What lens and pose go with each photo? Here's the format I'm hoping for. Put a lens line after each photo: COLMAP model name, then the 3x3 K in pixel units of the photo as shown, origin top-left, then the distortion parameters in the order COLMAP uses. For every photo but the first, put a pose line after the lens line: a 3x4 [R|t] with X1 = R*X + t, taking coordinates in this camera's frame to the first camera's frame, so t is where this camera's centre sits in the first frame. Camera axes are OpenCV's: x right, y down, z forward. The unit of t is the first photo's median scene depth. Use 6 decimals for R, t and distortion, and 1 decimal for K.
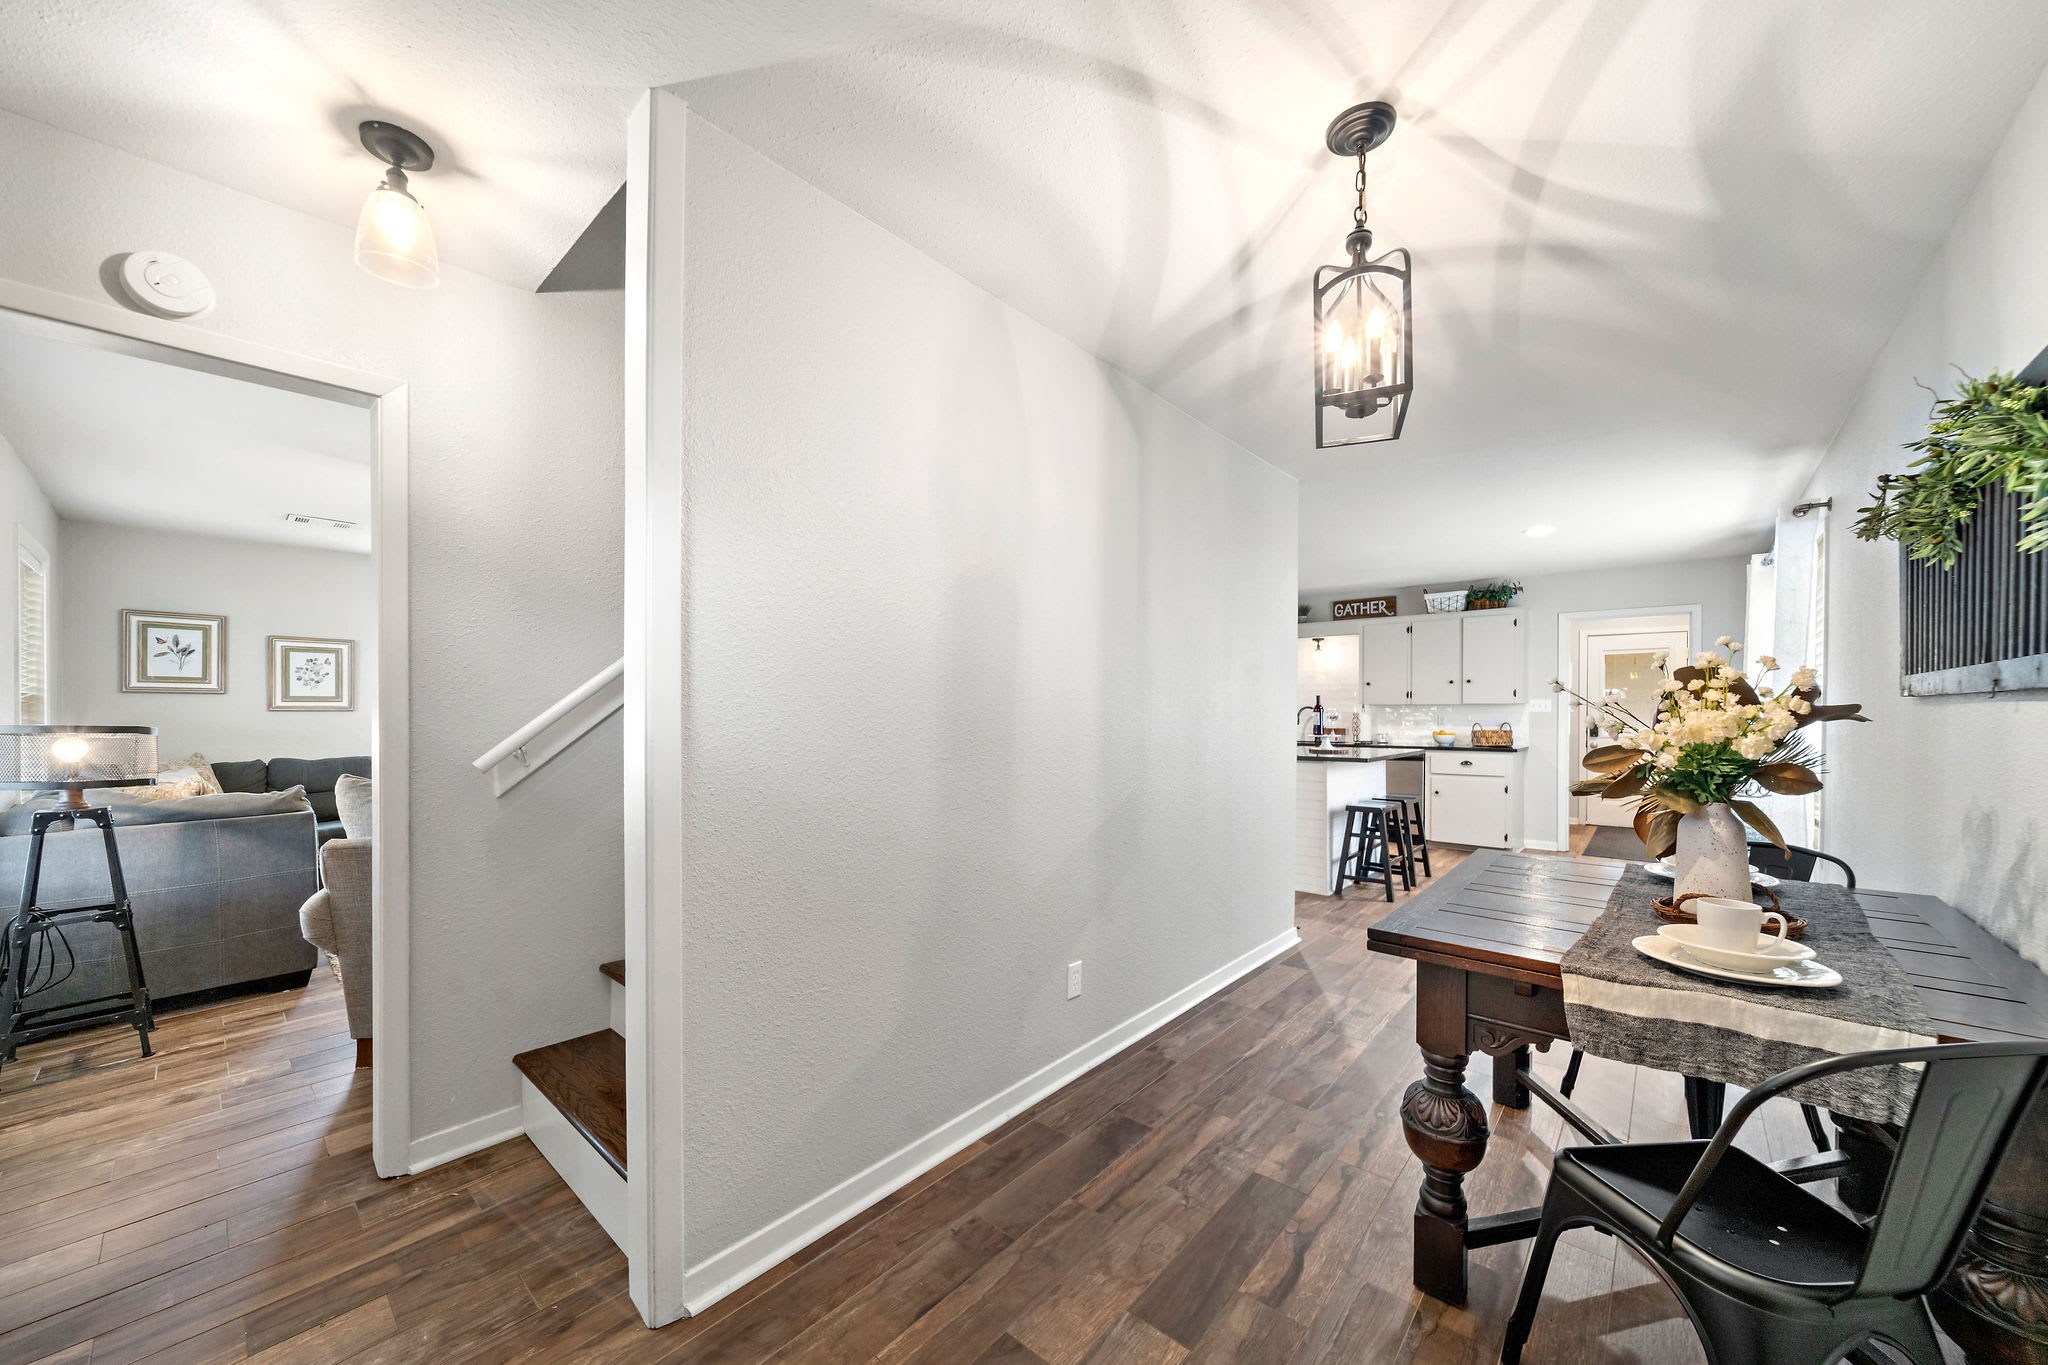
lens RADIAL K [[743.1, 0, 1024.3], [0, 743.1, 716.0], [0, 0, 1]] dist [-0.002489, -0.000405]
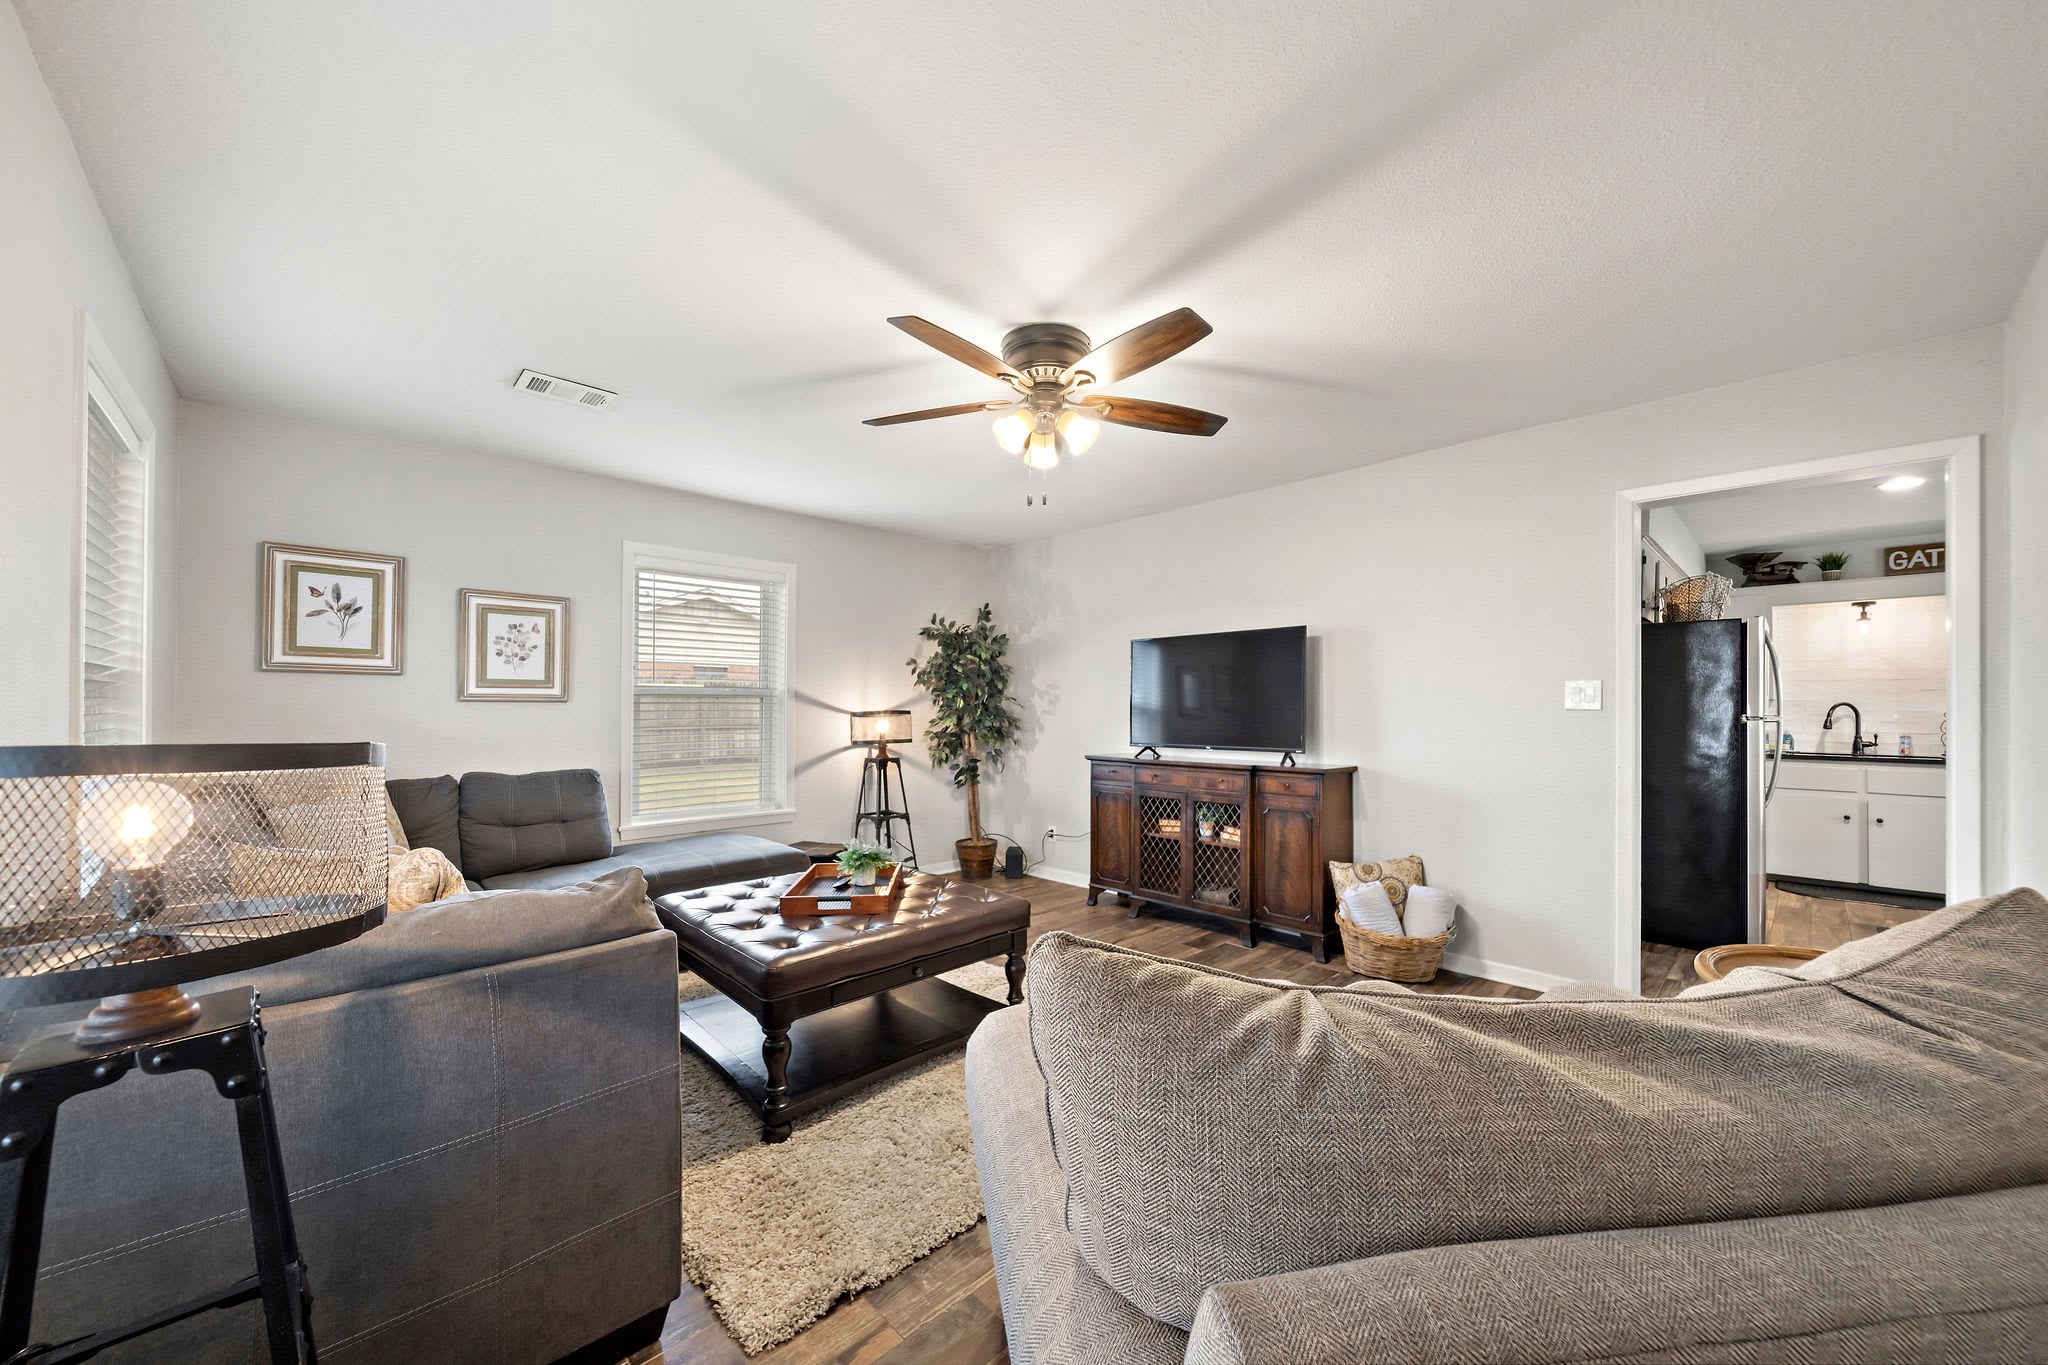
lens RADIAL K [[757.4, 0, 1013.7], [0, 757.4, 701.7], [0, 0, 1]] dist [-0.001857, -0.000122]
pose [[0.995881, 0.005272, -0.090512, -0.473493], [-0.006424, 0.999902, -0.012437, -0.001040], [0.090438, 0.012967, 0.995818, 0.377400]]
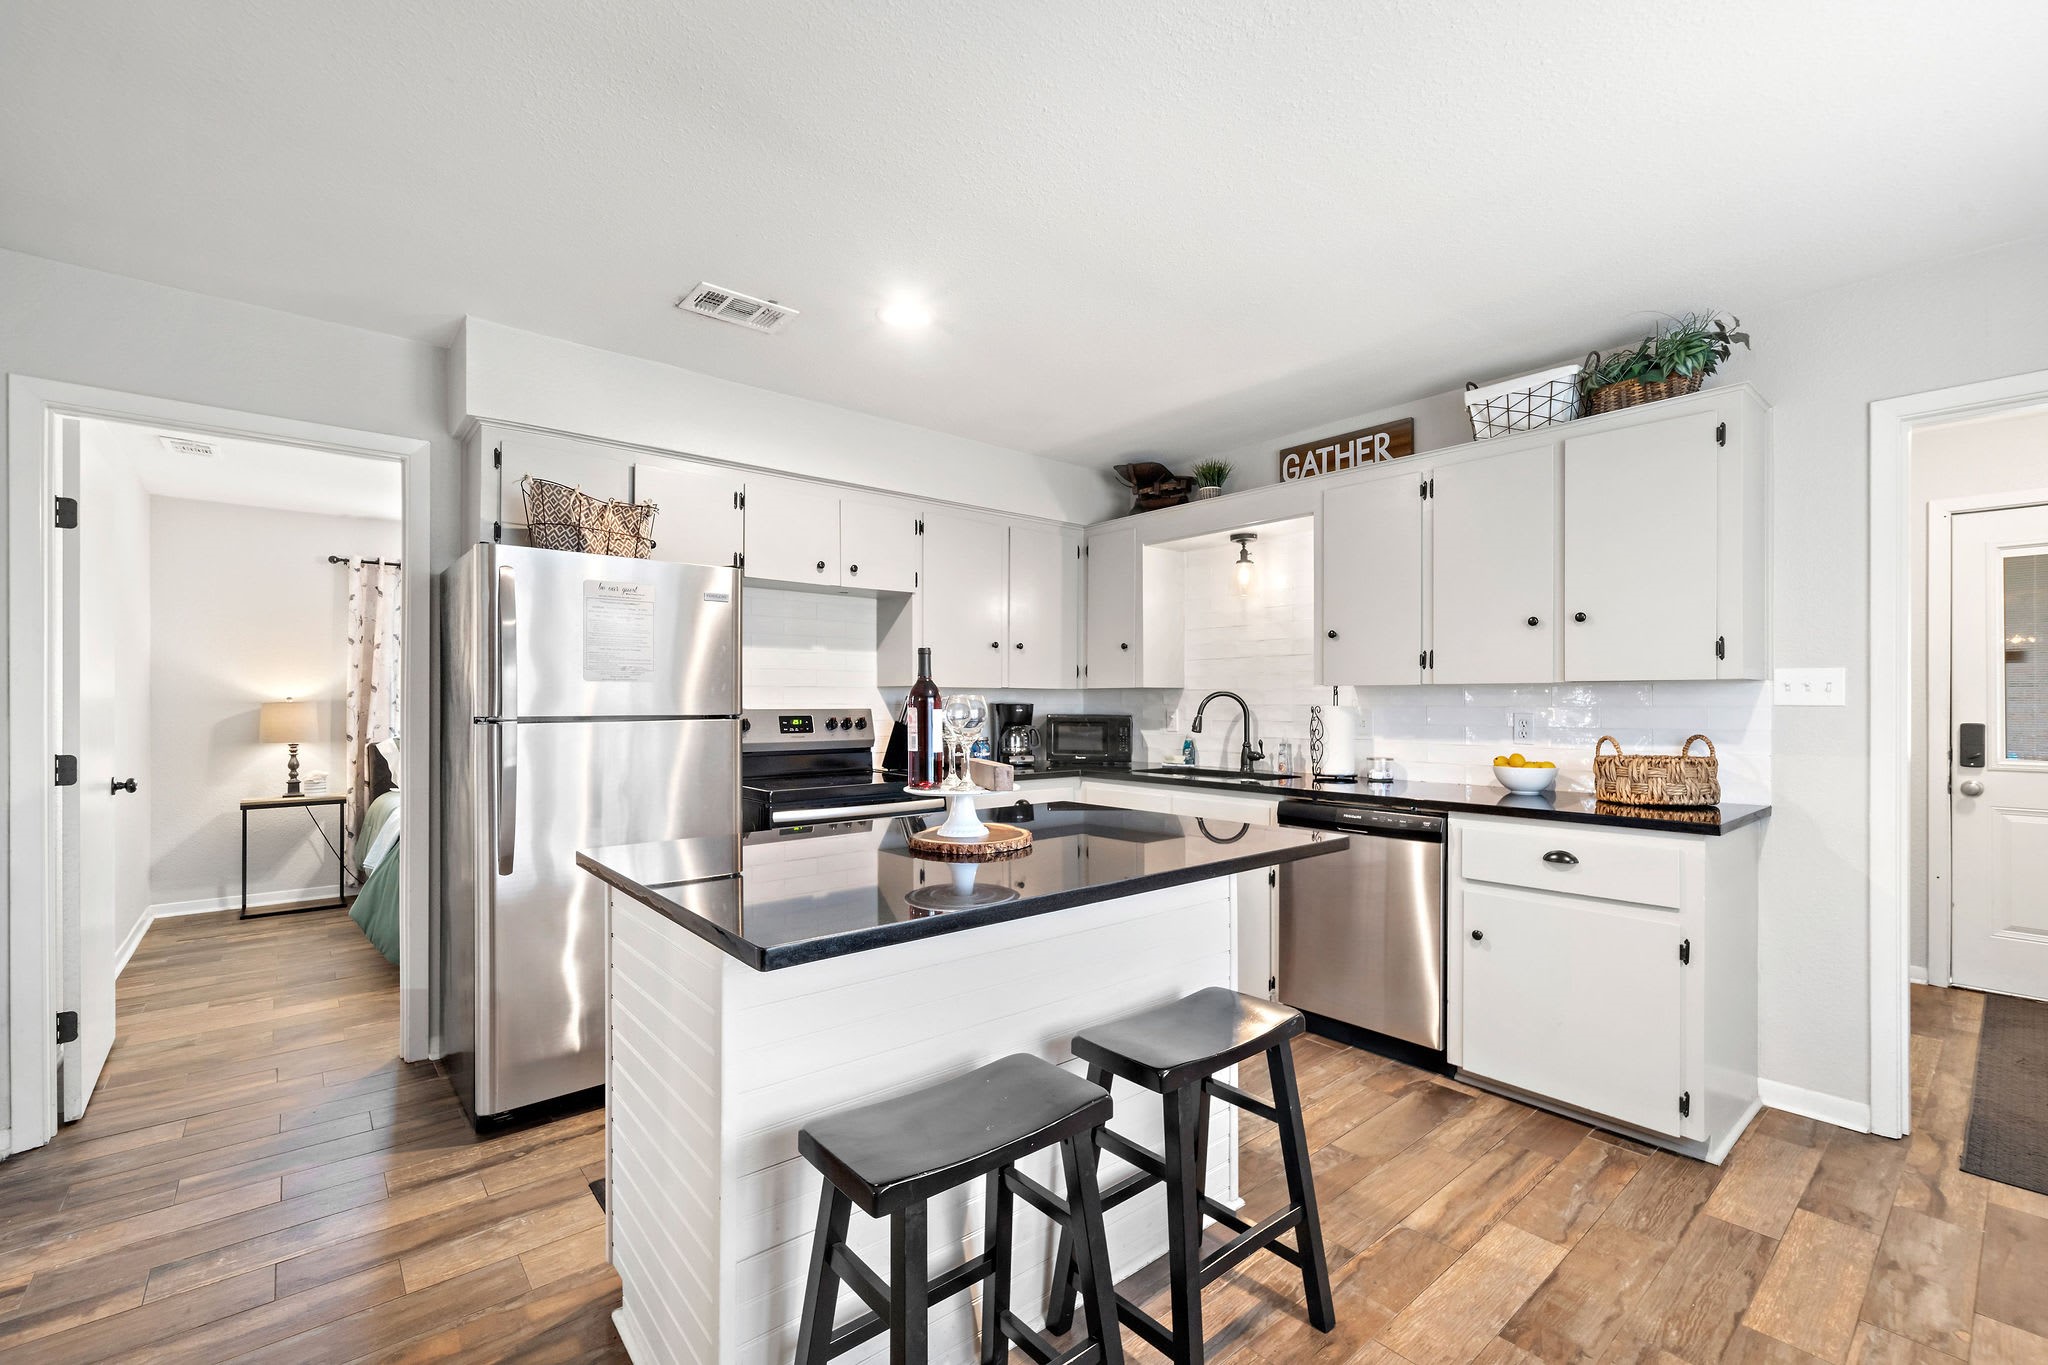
lens RADIAL K [[871.8, 0, 1027.6], [0, 871.8, 701.3], [0, 0, 1]] dist [0.002818, 0.000501]
pose [[0.989851, 0.000123, -0.142108, 0.522742], [-0.001278, 0.999967, -0.008035, -0.004477], [0.142102, 0.008135, 0.989819, 0.727126]]
